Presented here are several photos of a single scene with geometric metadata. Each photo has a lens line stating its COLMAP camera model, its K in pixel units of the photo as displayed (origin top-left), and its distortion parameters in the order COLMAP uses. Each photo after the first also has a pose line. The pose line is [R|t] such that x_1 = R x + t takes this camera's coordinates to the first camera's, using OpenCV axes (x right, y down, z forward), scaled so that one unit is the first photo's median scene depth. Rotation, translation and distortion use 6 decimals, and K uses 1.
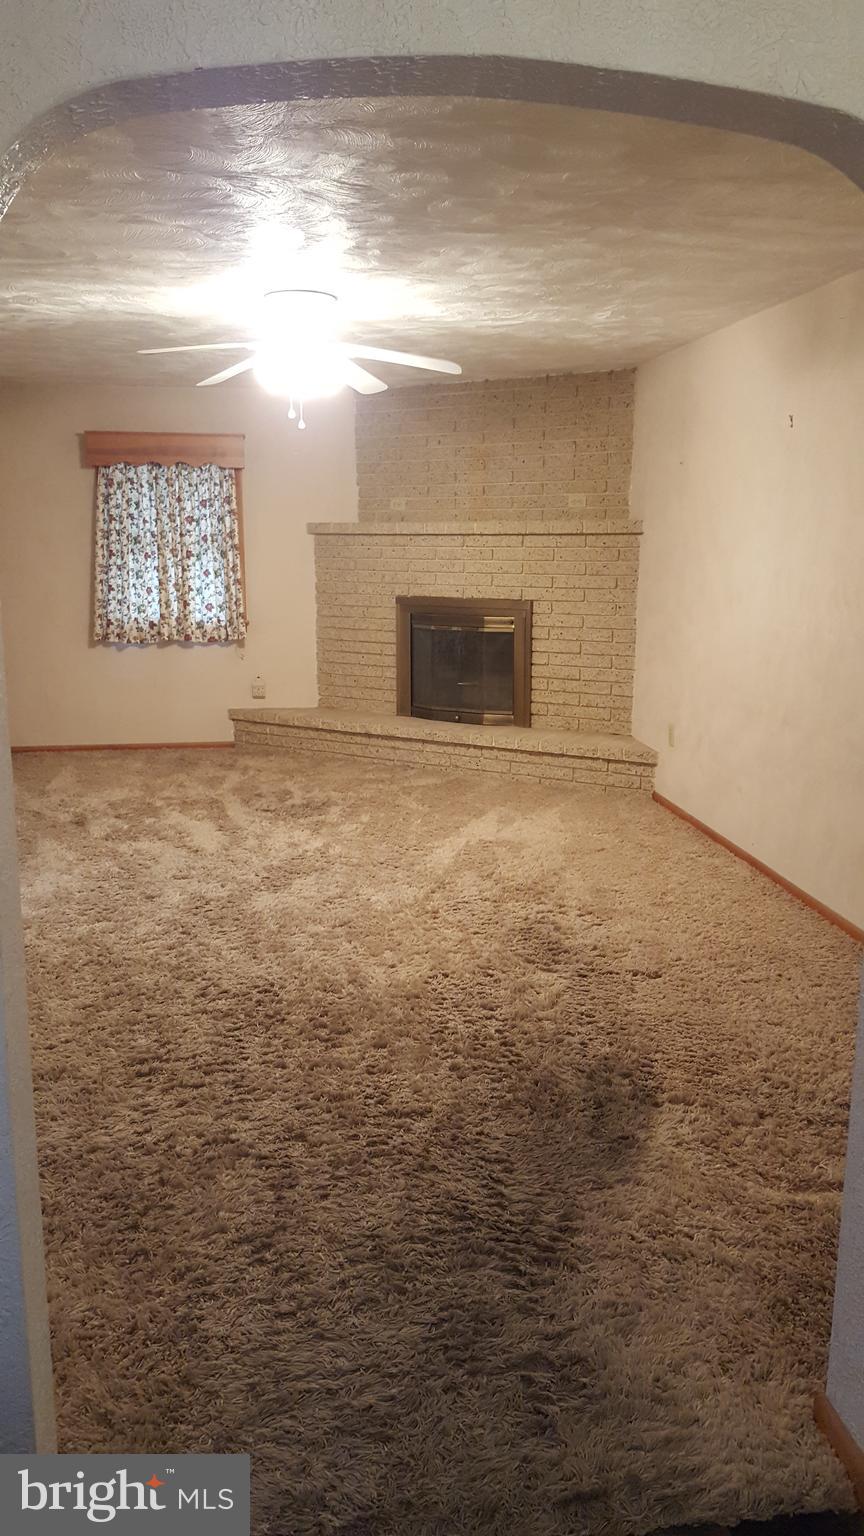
lens RADIAL K [[1154.8, 0, 394.4], [0, 1154.8, 758.7], [0, 0, 1]] dist [0.182934, -0.337682]
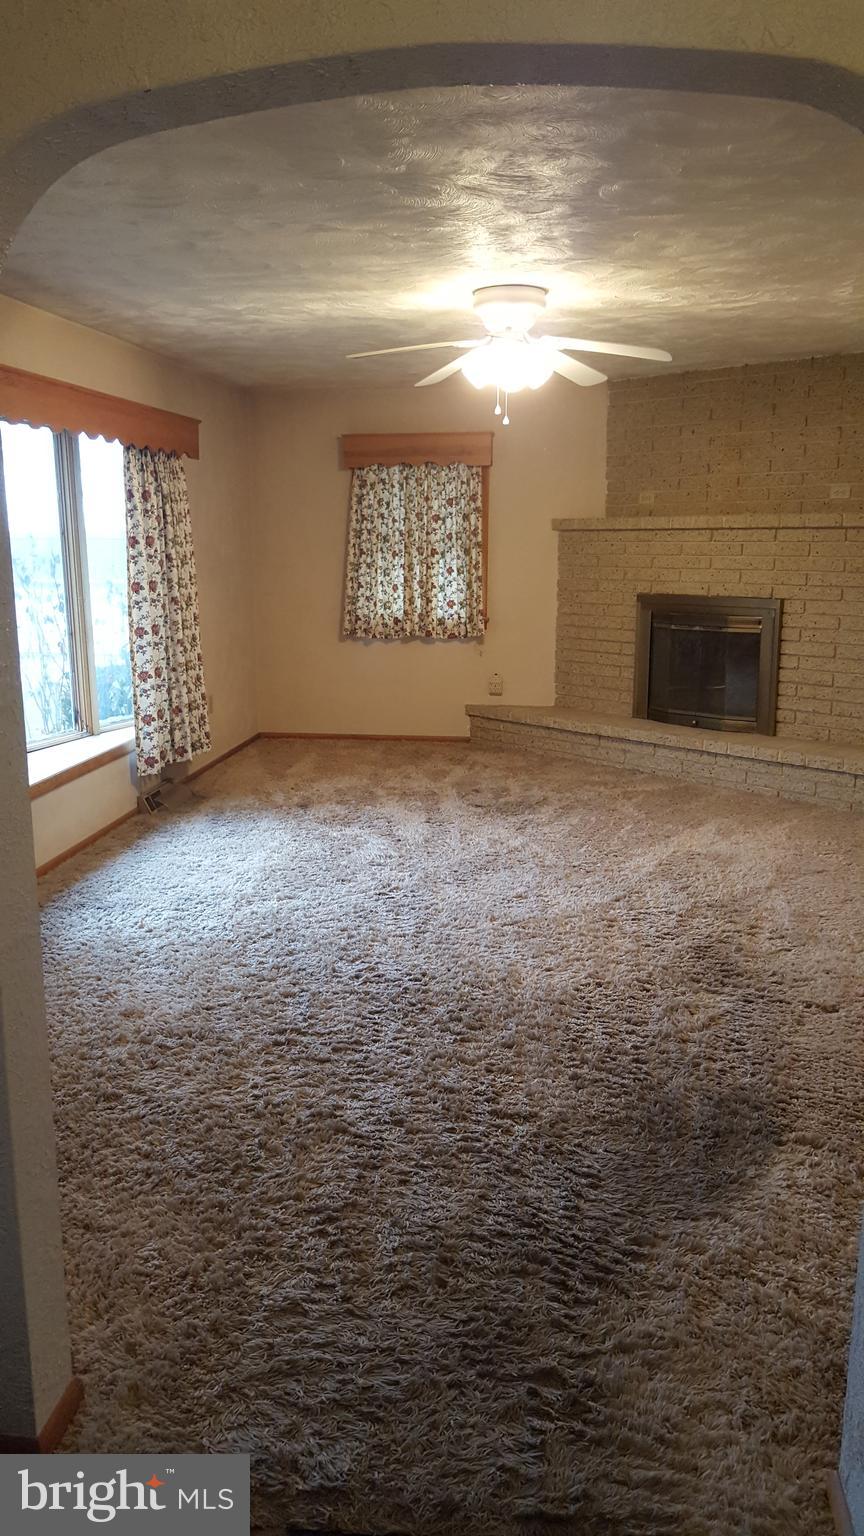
lens RADIAL K [[1156.2, 0, 400.1], [0, 1156.2, 773.0], [0, 0, 1]] dist [0.192541, -0.376998]
pose [[0.959690, 0.054331, -0.275759, 0.127892], [-0.050574, 0.998505, 0.020724, -0.002034], [0.276473, -0.005942, 0.961003, 0.013424]]
